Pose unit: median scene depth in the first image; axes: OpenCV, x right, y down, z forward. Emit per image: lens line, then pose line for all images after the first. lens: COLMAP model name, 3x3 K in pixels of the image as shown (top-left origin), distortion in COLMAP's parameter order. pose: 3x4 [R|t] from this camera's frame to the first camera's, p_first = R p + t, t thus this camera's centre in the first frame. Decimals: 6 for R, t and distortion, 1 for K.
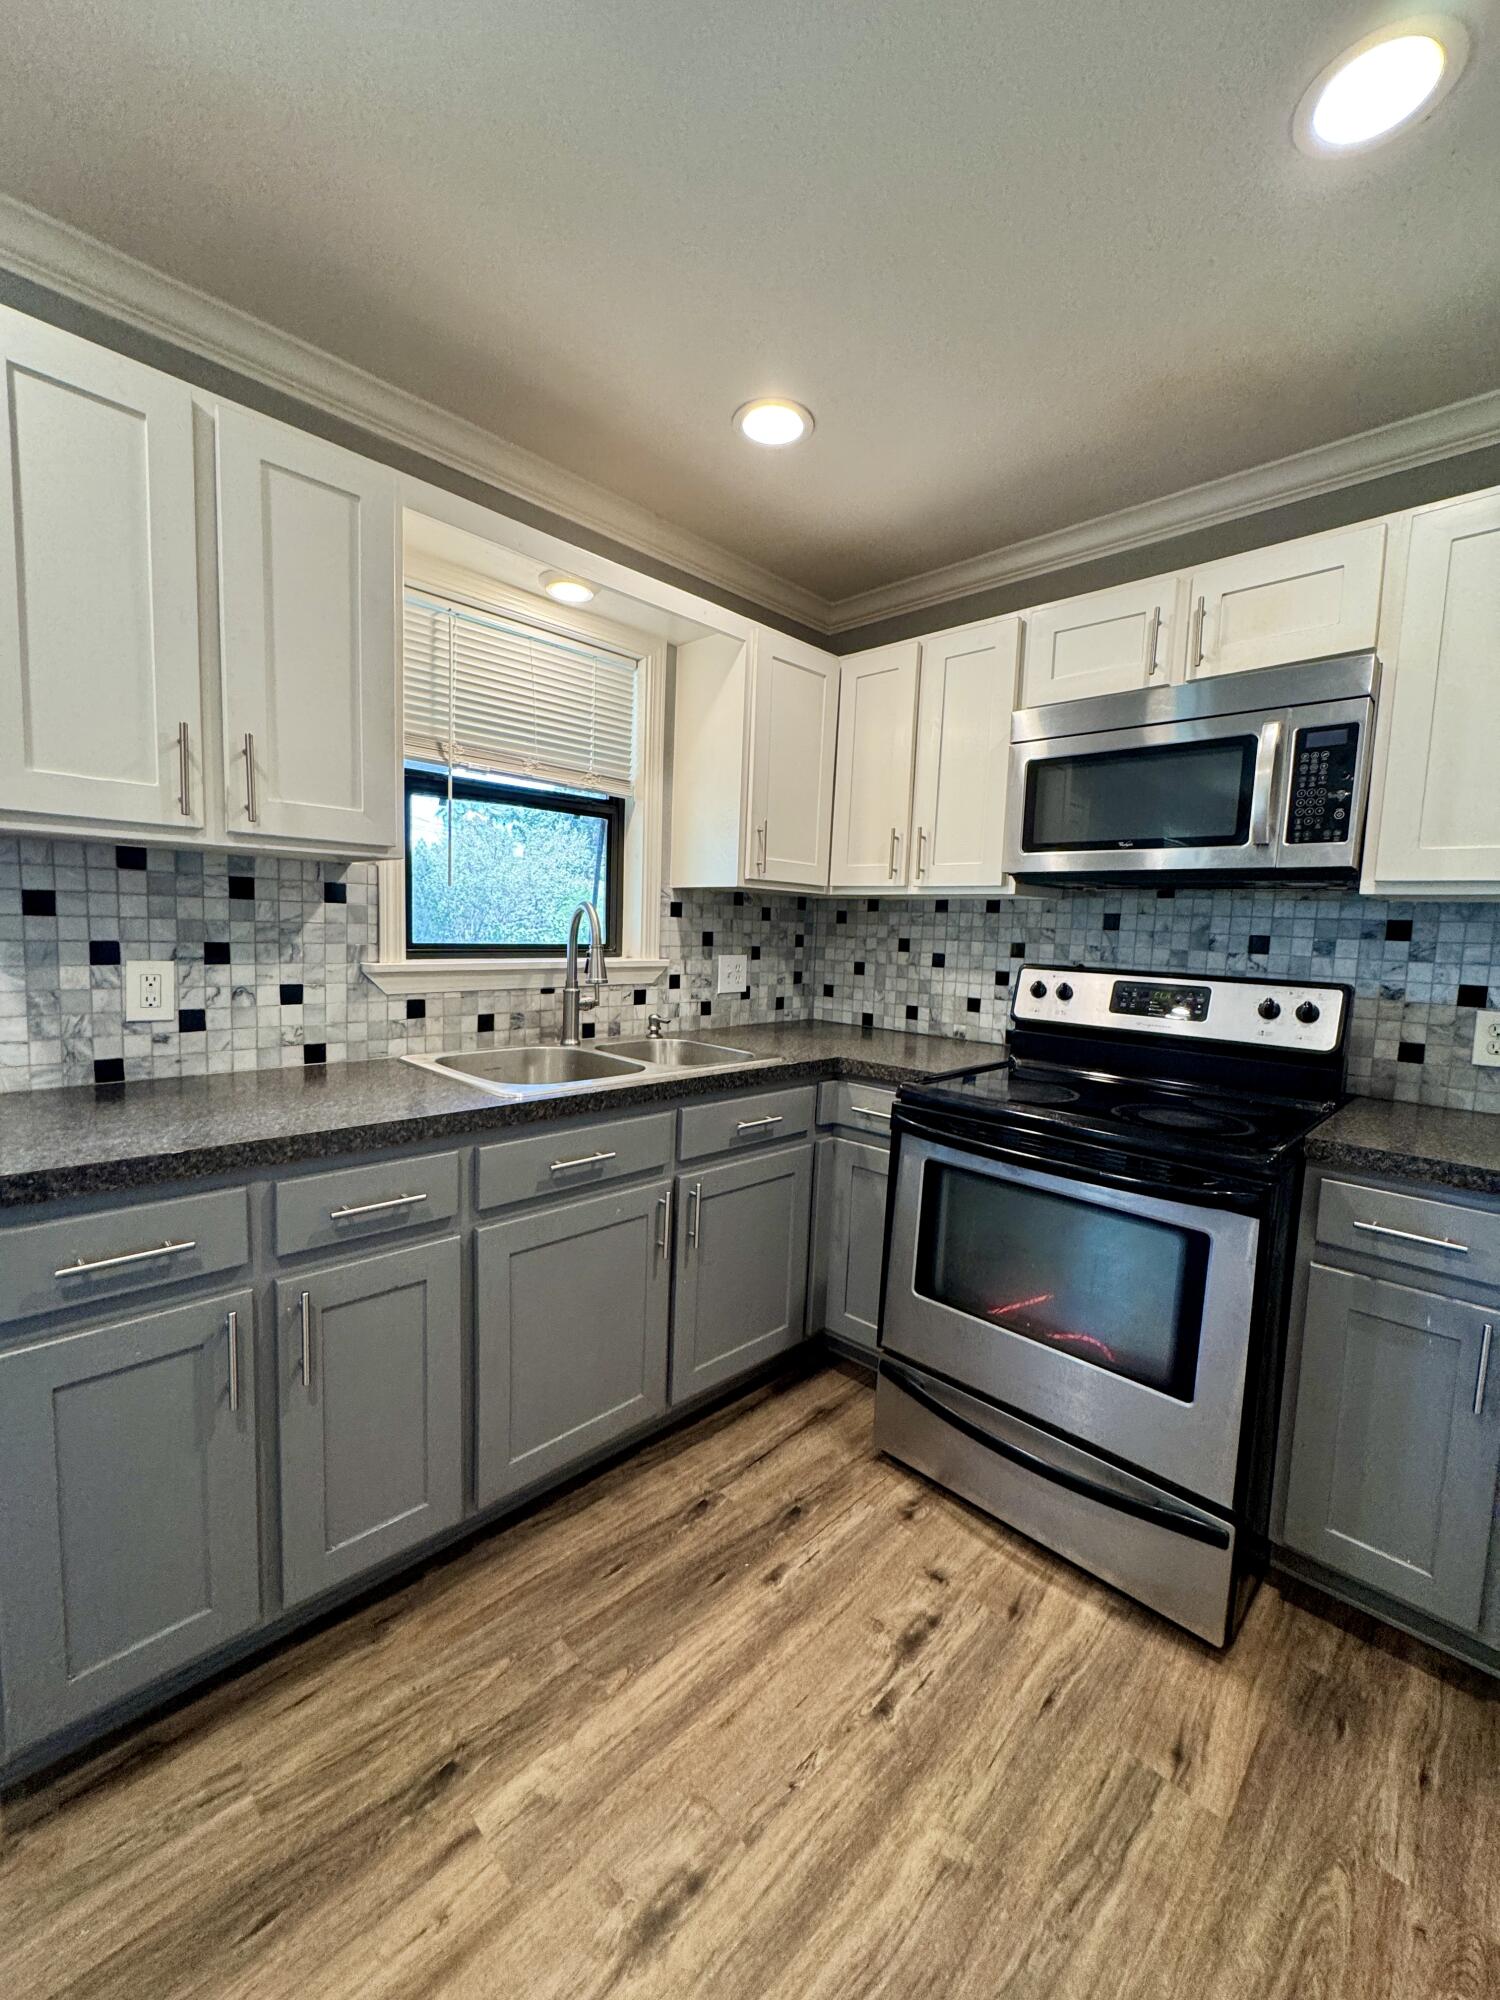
lens RADIAL K [[801.3, 0, 750.0], [0, 801.3, 1000.0], [0, 0, 1]] dist [0.017756, 0.000082]
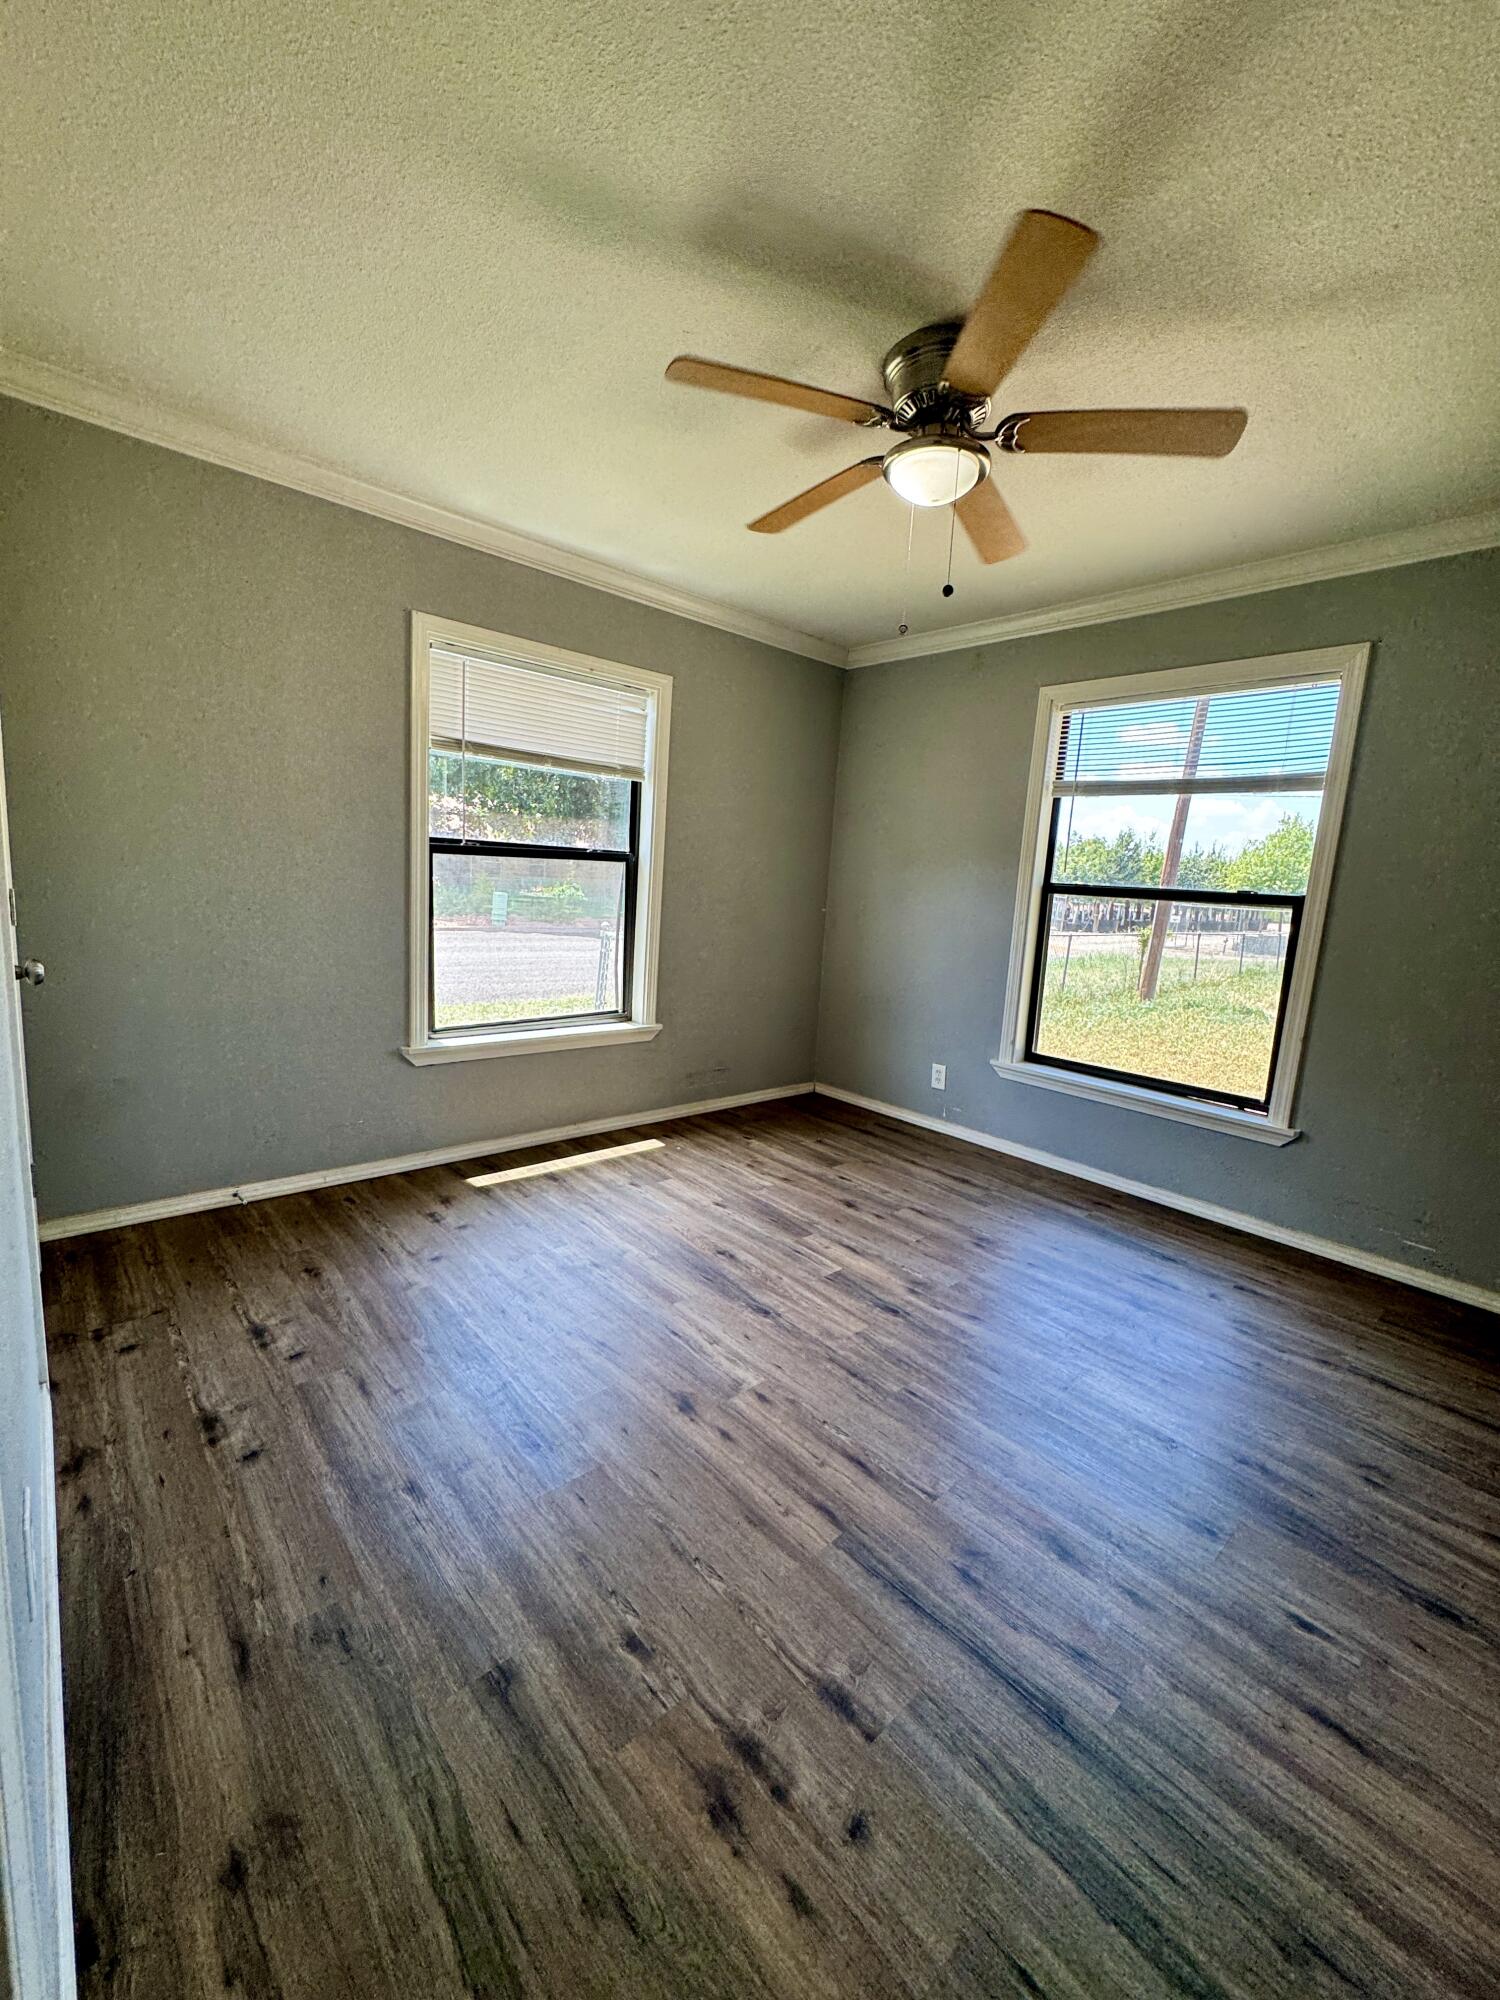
lens RADIAL K [[793.3, 0, 750.0], [0, 793.3, 1000.0], [0, 0, 1]] dist [-0.000726, -0.000277]
pose [[-0.048796, 0.116412, -0.992002, 1.037473], [-0.149775, 0.981102, 0.122500, -0.010684], [0.987515, 0.154555, -0.030439, 1.087130]]
